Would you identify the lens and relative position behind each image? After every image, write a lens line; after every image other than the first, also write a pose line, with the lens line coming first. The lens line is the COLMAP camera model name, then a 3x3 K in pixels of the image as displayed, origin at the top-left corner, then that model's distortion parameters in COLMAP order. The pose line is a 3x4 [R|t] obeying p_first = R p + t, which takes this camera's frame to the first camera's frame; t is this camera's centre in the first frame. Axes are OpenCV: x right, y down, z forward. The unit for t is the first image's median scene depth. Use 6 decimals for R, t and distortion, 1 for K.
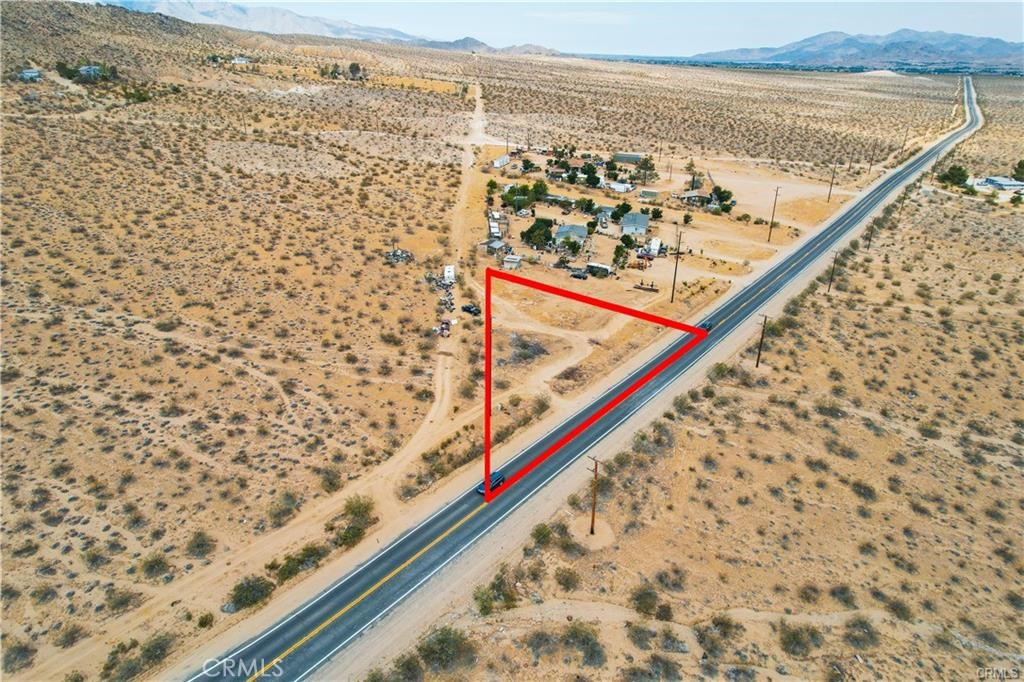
lens RADIAL K [[647.7, 0, 510.7], [0, 647.7, 358.5], [0, 0, 1]] dist [-0.079158, 0.067429]
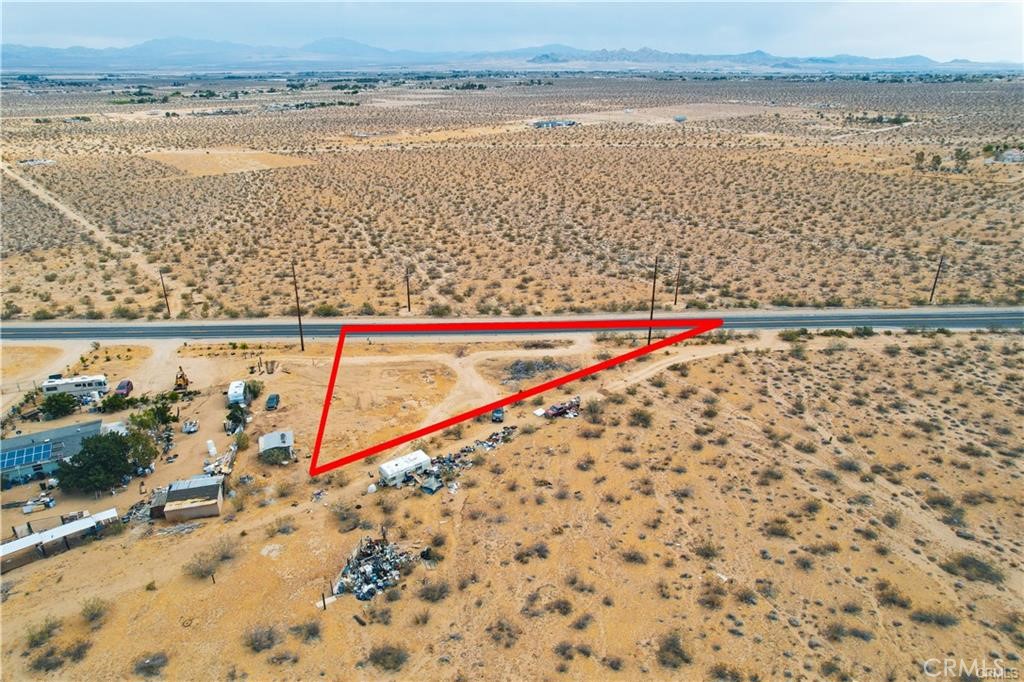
lens RADIAL K [[647.7, 0, 510.7], [0, 647.7, 358.5], [0, 0, 1]] dist [-0.079158, 0.067429]
pose [[-0.628387, -0.328882, 0.704958, -0.609754], [0.336110, 0.702485, 0.627332, -0.616819], [-0.701541, 0.631151, -0.330892, 1.328644]]
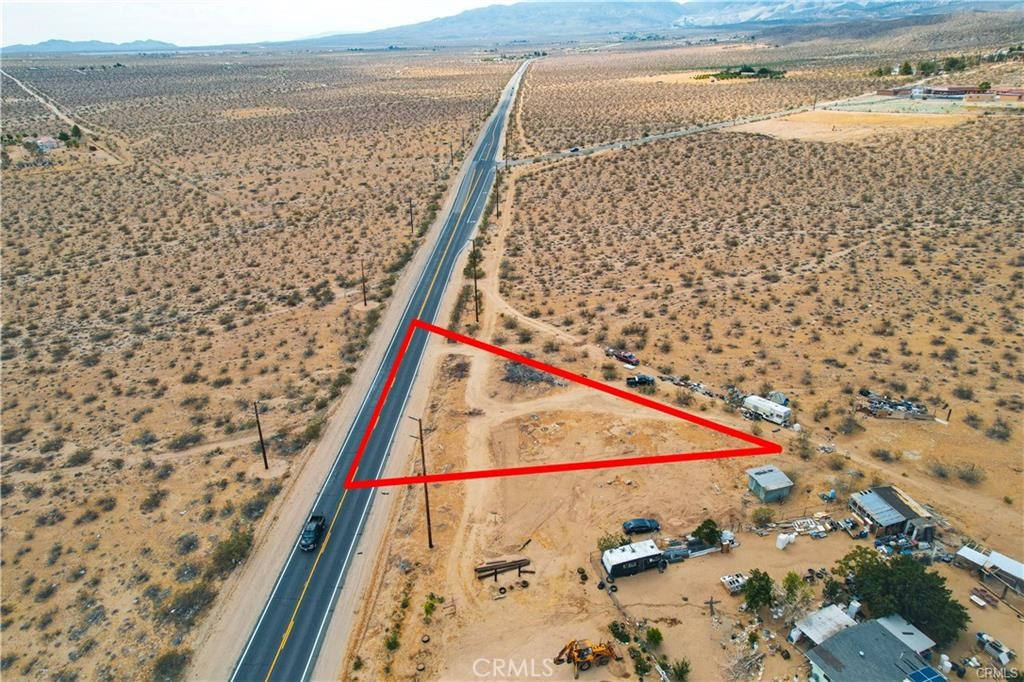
lens RADIAL K [[647.7, 0, 510.7], [0, 647.7, 358.5], [0, 0, 1]] dist [-0.079158, 0.067429]
pose [[-0.810065, 0.250619, -0.530080, 0.518442], [-0.258460, 0.658853, 0.706478, -0.666046], [0.526302, 0.709298, -0.468938, 1.412115]]
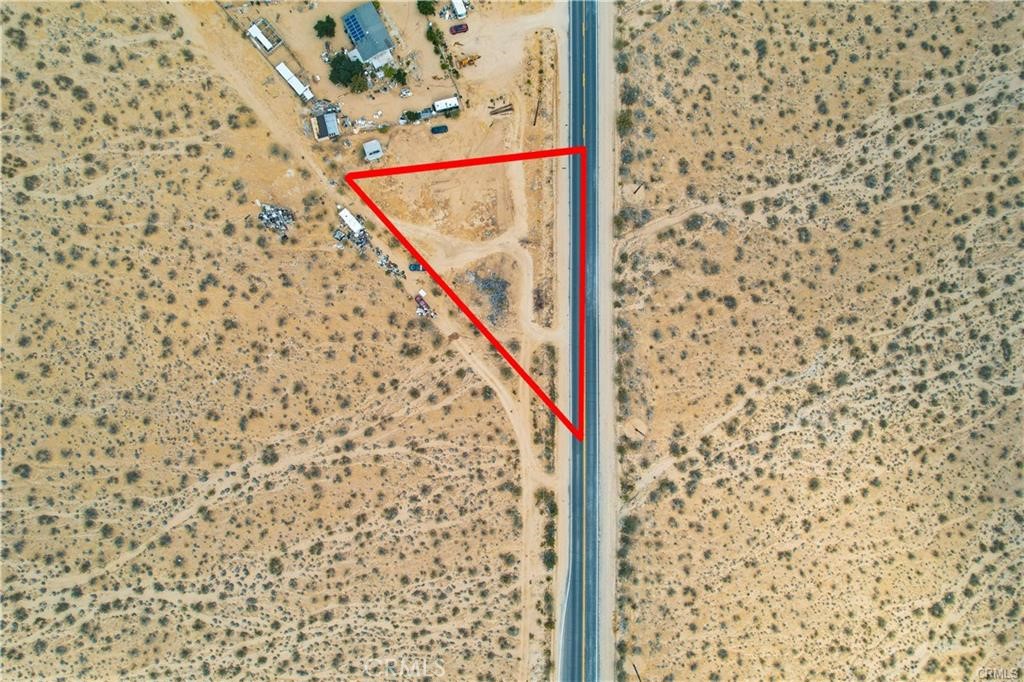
lens RADIAL K [[647.7, 0, 510.7], [0, 647.7, 358.5], [0, 0, 1]] dist [-0.079158, 0.067429]
pose [[0.790323, -0.612685, 0.002625, -0.037777], [0.263816, 0.344166, 0.901083, -1.157574], [-0.552983, -0.711455, 0.433638, 0.314315]]
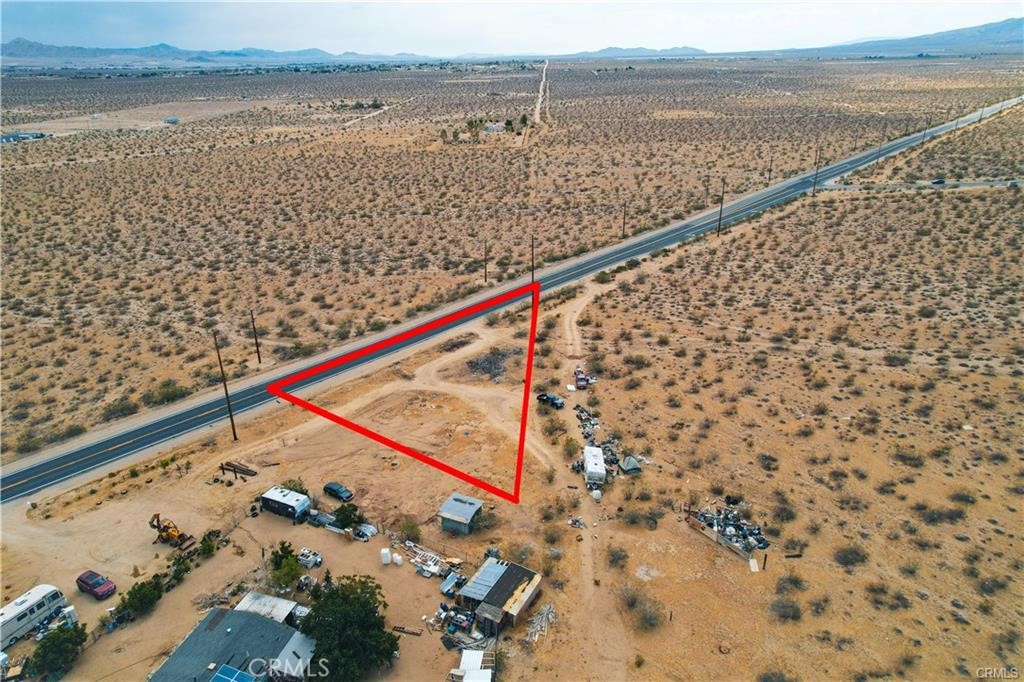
lens RADIAL K [[647.7, 0, 510.7], [0, 647.7, 358.5], [0, 0, 1]] dist [-0.079158, 0.067429]
pose [[-0.995796, -0.041840, 0.081490, -0.083010], [0.037037, 0.629741, 0.775922, -0.750221], [-0.083782, 0.775678, -0.625543, 1.593142]]
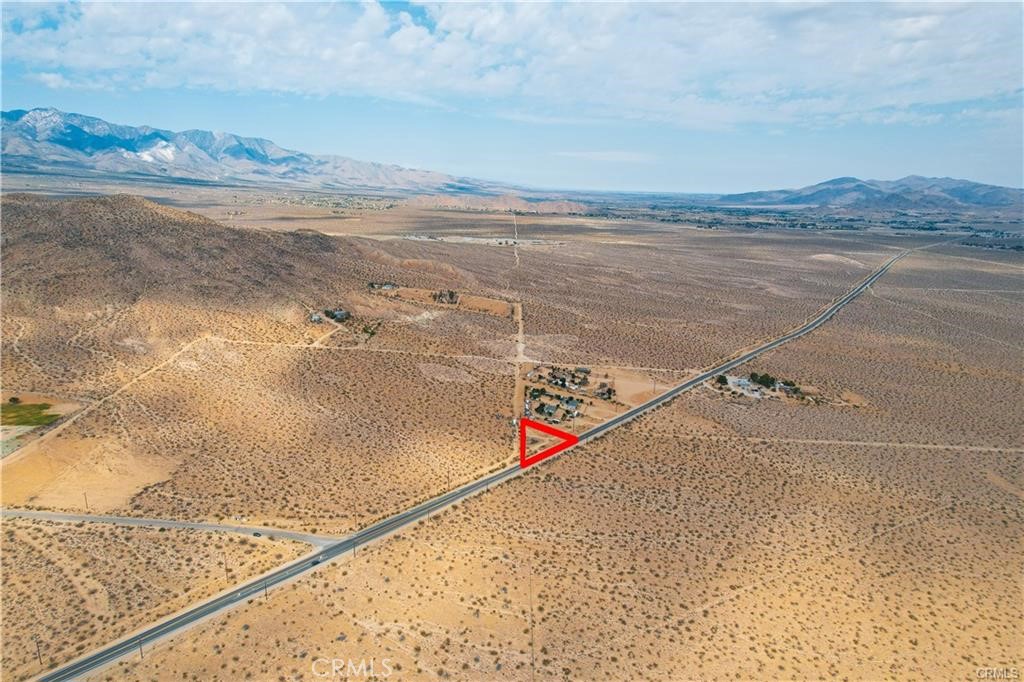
lens RADIAL K [[647.7, 0, 510.7], [0, 647.7, 358.5], [0, 0, 1]] dist [-0.079158, 0.067429]
pose [[0.998597, 0.021013, -0.048611, 0.070374], [-0.029636, 0.982461, -0.184098, 0.247235], [0.043889, 0.185280, 0.981705, -3.425204]]
